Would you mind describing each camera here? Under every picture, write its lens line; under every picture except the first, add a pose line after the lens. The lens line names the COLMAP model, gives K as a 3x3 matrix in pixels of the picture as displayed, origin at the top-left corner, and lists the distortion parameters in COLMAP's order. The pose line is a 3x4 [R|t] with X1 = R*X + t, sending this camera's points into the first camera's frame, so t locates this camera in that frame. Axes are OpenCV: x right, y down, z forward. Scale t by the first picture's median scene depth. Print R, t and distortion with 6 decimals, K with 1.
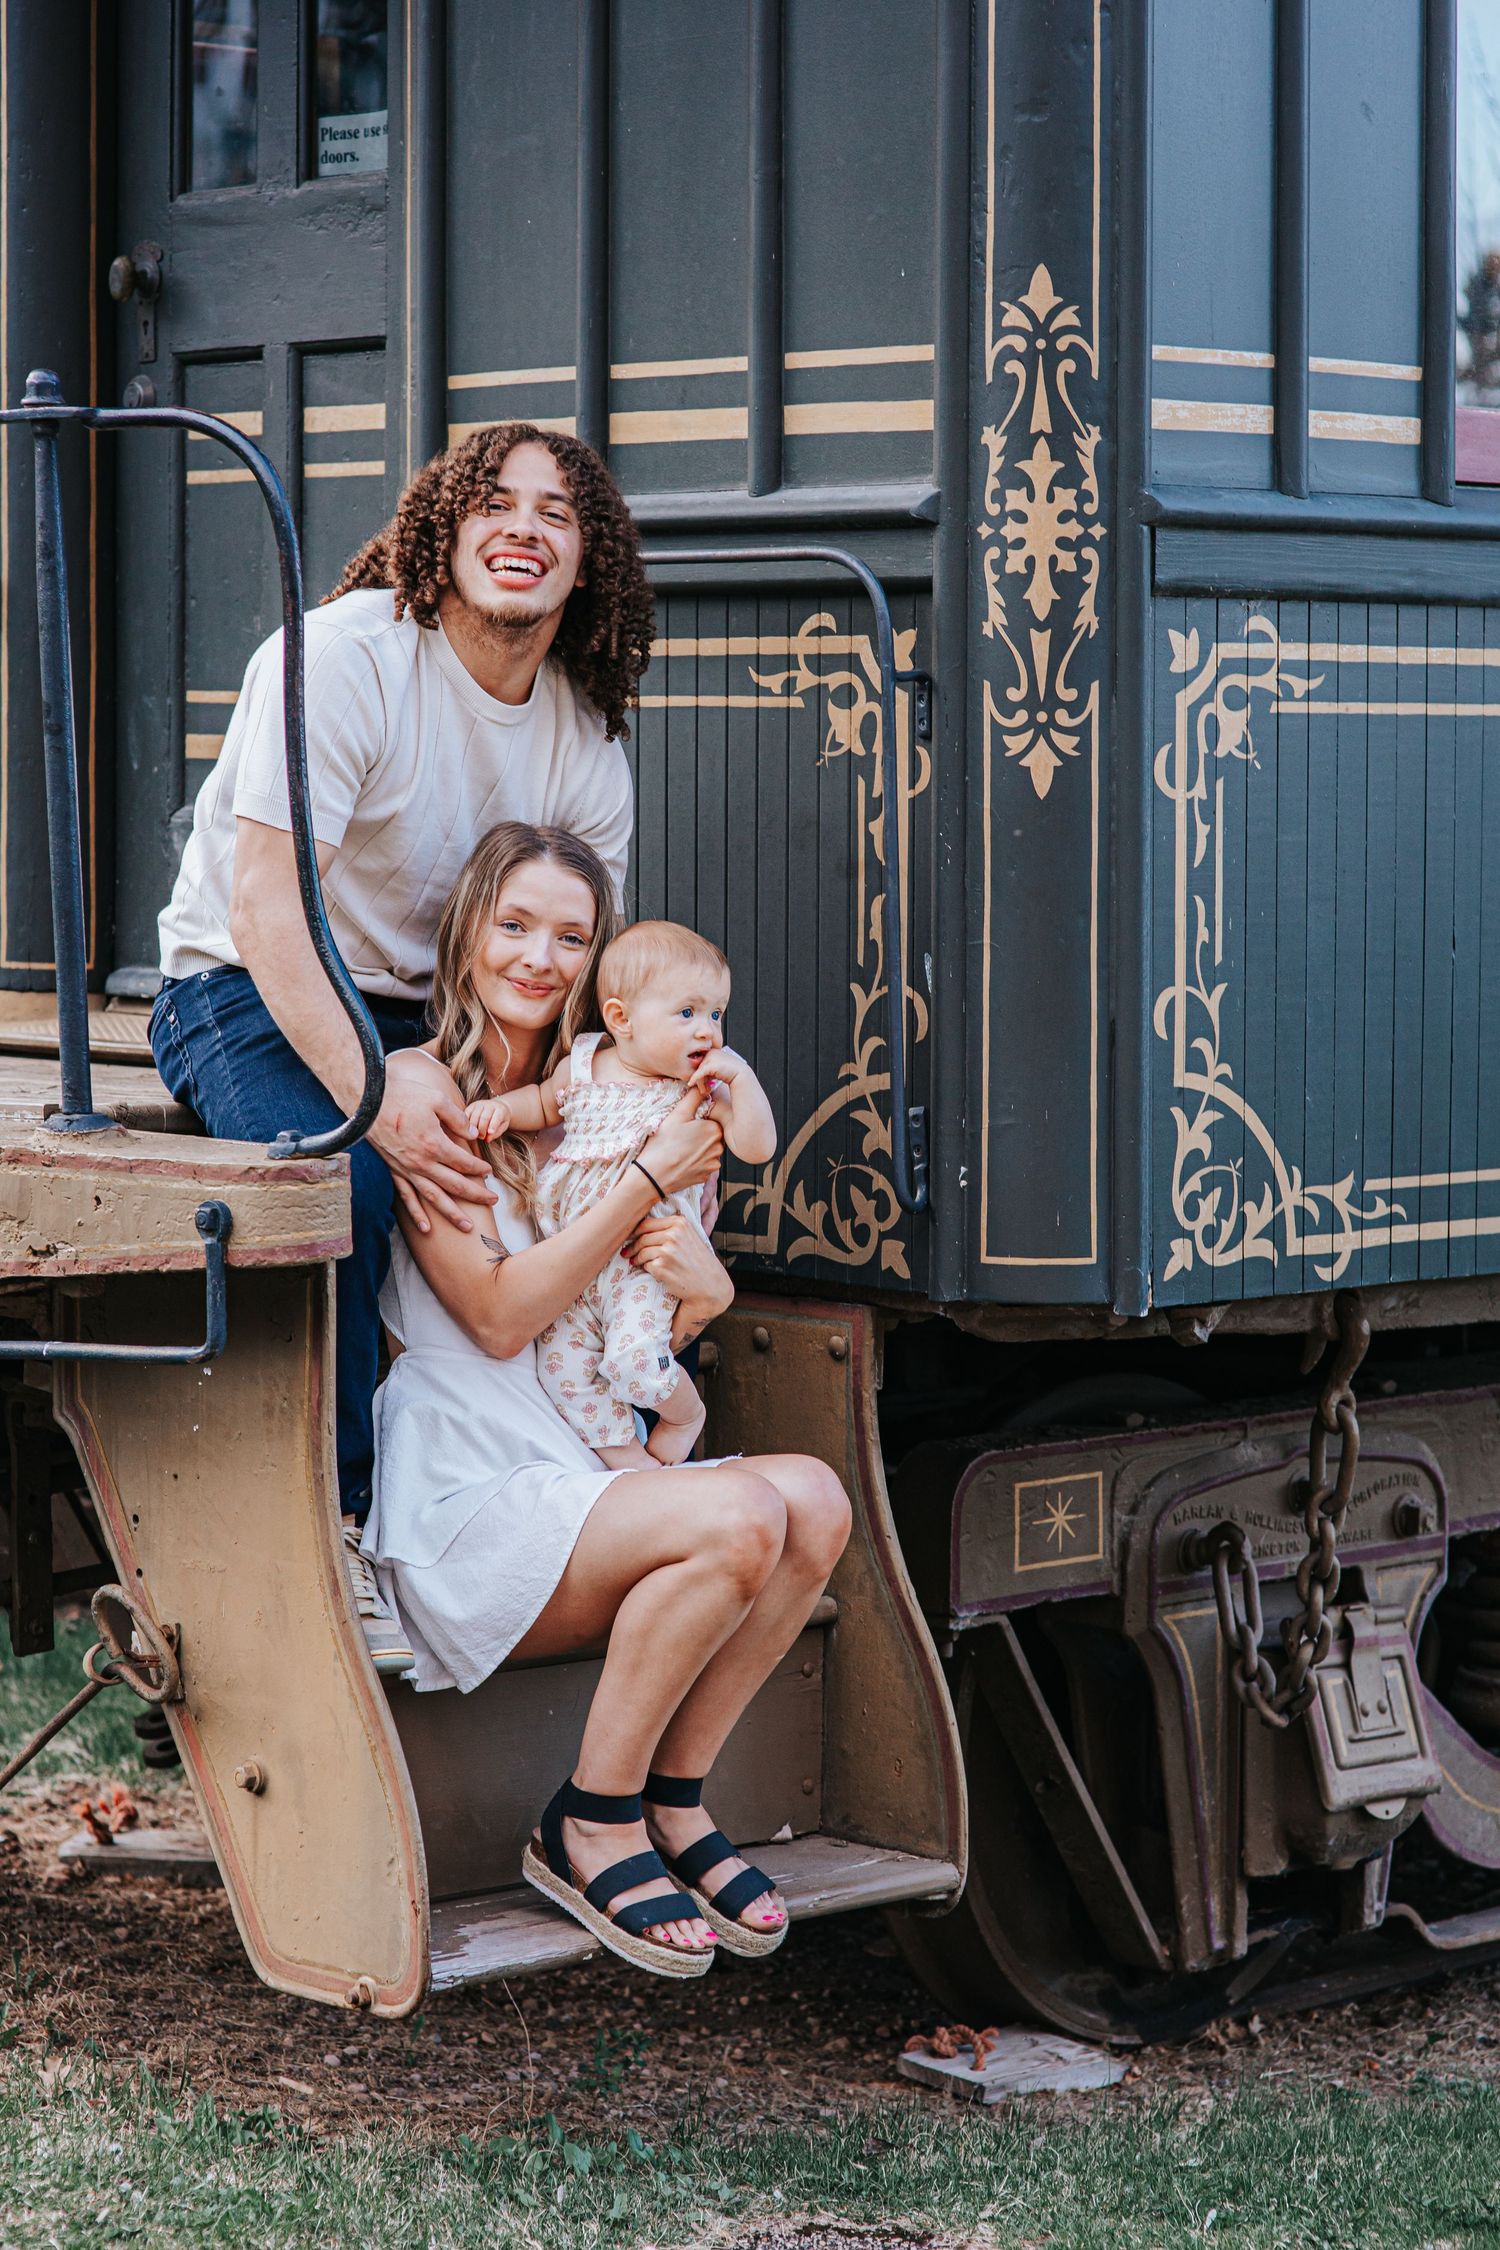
lens RADIAL K [[5411.8, 0, 752.1], [0, 5411.8, 1130.1], [0, 0, 1]] dist [-0.059344, 0.000000]
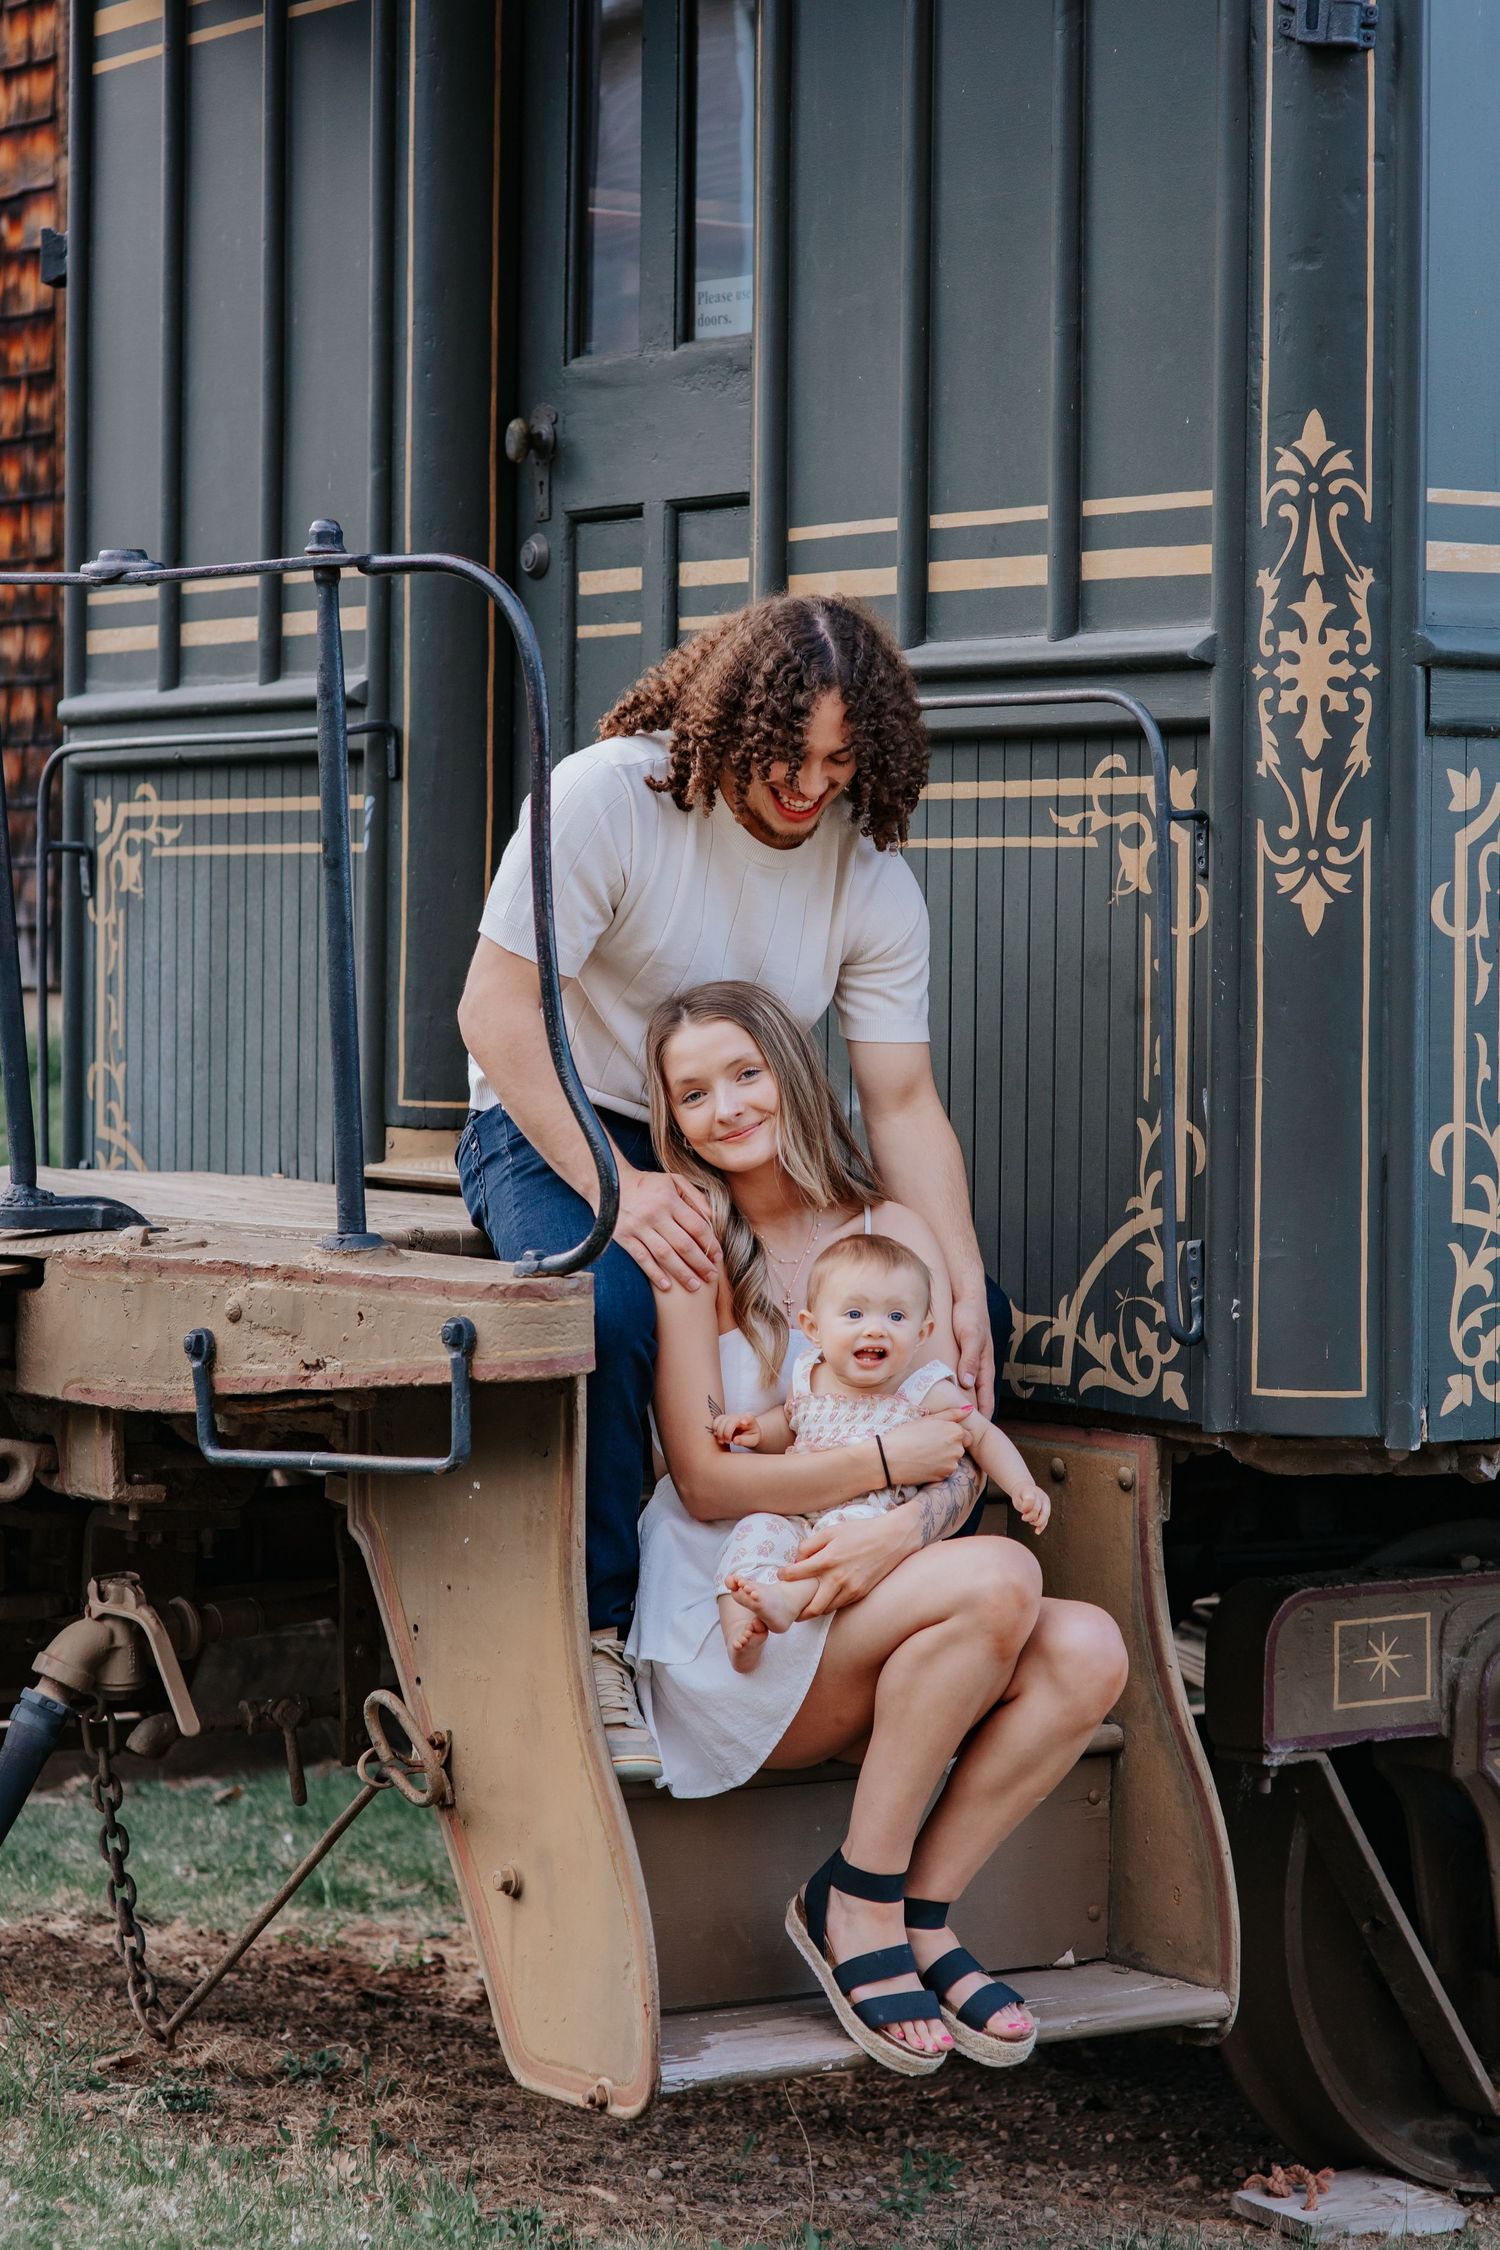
lens RADIAL K [[5411.8, 0, 744.0], [0, 5411.8, 1118.1], [0, 0, 1]] dist [-0.059344, 0.000000]
pose [[0.988361, 0.007920, -0.151923, 0.099934], [-0.013665, 0.999229, -0.036811, 0.011241], [0.151514, 0.038458, 0.987707, -0.013223]]
